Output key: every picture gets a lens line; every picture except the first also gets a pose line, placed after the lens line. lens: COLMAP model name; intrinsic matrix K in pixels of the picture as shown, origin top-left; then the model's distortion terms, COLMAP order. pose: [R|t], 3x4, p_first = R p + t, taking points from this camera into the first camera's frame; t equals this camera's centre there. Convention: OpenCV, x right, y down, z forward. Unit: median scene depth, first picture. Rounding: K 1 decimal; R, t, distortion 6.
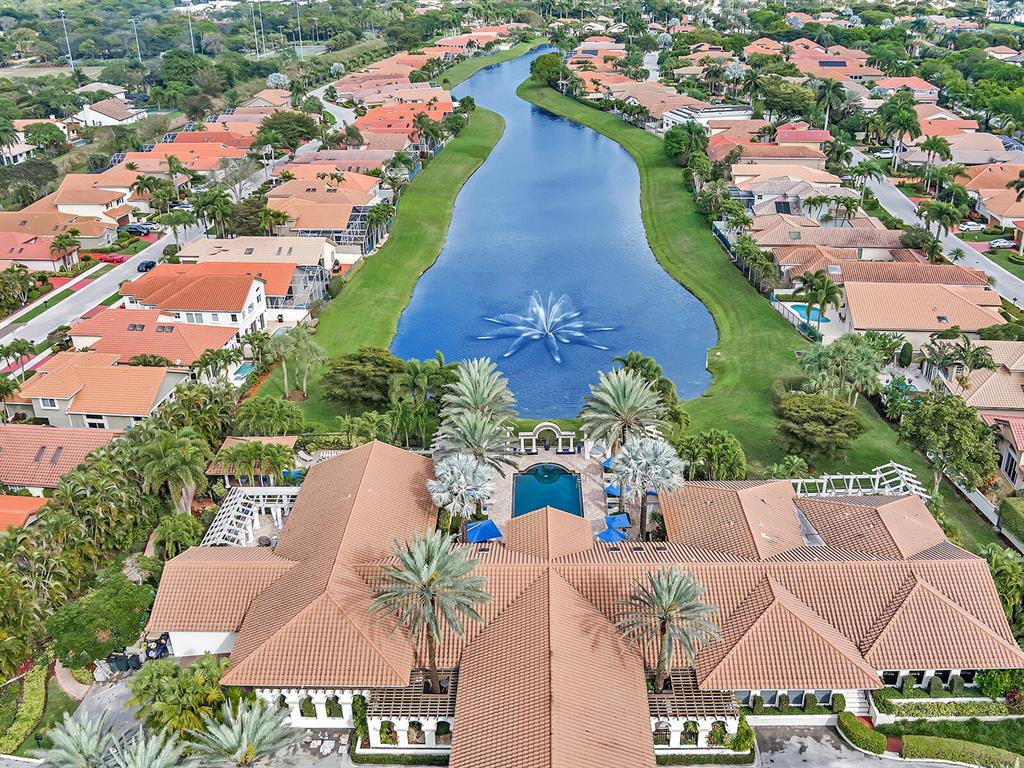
lens RADIAL K [[954.8, 0, 512.9], [0, 954.8, 337.1], [0, 0, 1]] dist [-0.062087, -0.010378]
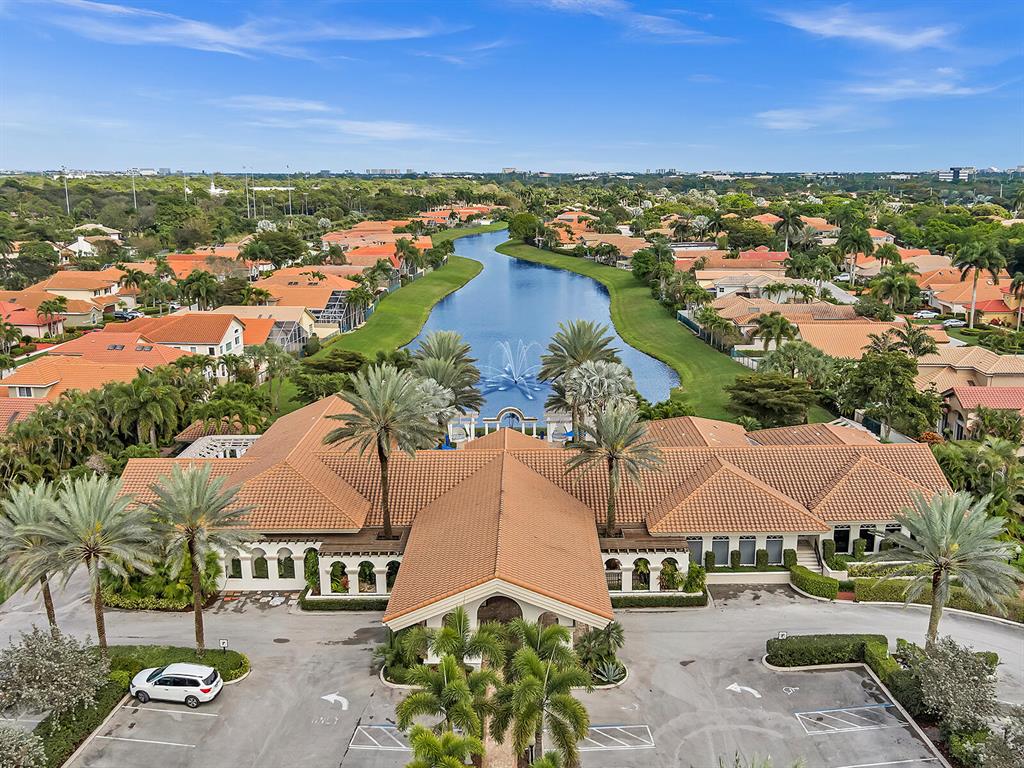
lens RADIAL K [[954.8, 0, 512.9], [0, 954.8, 337.1], [0, 0, 1]] dist [-0.062087, -0.010378]
pose [[0.999819, 0.006094, 0.018017, 0.010761], [-0.002106, 0.976927, -0.213564, 0.131506], [-0.018902, 0.213488, 0.976763, -0.012139]]
